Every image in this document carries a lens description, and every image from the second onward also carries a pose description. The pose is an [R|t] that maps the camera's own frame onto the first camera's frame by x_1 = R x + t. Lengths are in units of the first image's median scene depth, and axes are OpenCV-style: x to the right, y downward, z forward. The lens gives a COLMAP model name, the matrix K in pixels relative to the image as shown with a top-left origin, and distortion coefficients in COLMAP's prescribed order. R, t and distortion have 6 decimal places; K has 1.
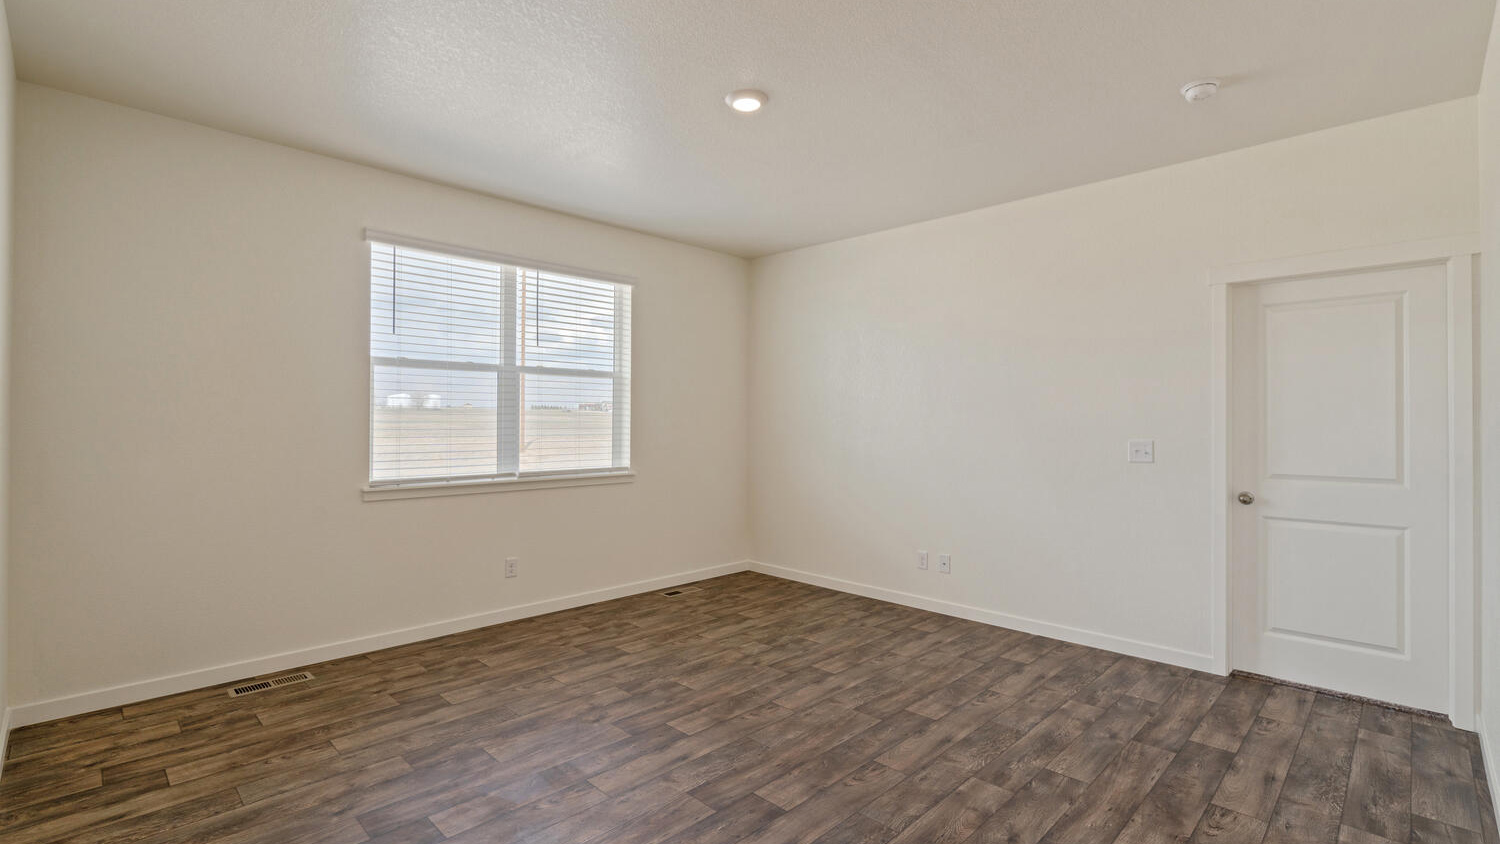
lens RADIAL K [[674.0, 0, 747.4], [0, 674.0, 422.8], [0, 0, 1]] dist [-0.003790, 0.000246]
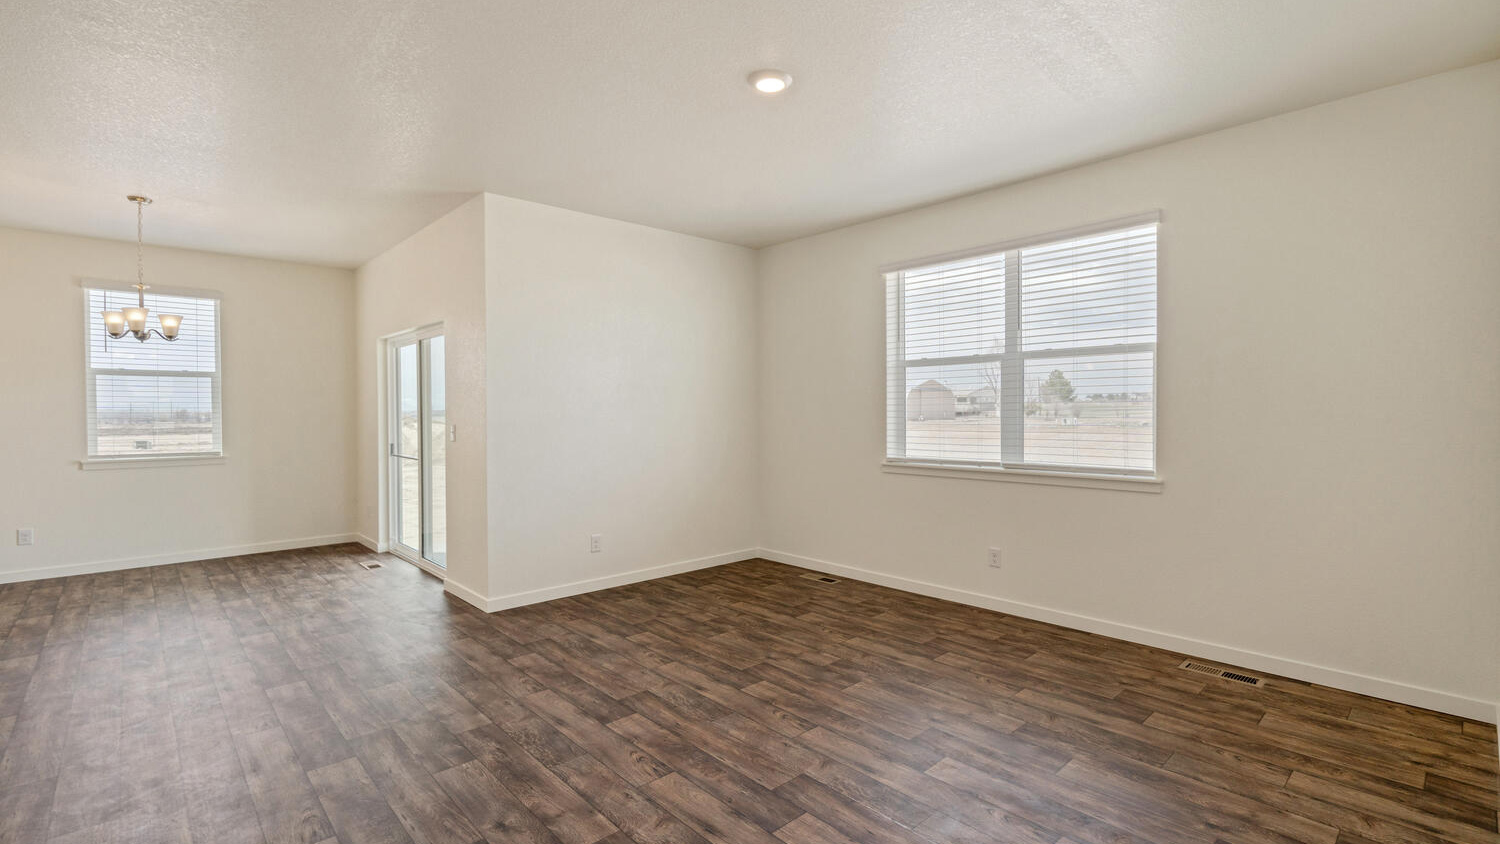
lens RADIAL K [[681.6, 0, 744.1], [0, 681.6, 398.6], [0, 0, 1]] dist [0.001597, -0.000154]
pose [[-0.050404, -0.022998, -0.998464, 0.660533], [0.003220, 0.999726, -0.023190, 0.003508], [0.998724, -0.004384, -0.050316, 0.664898]]
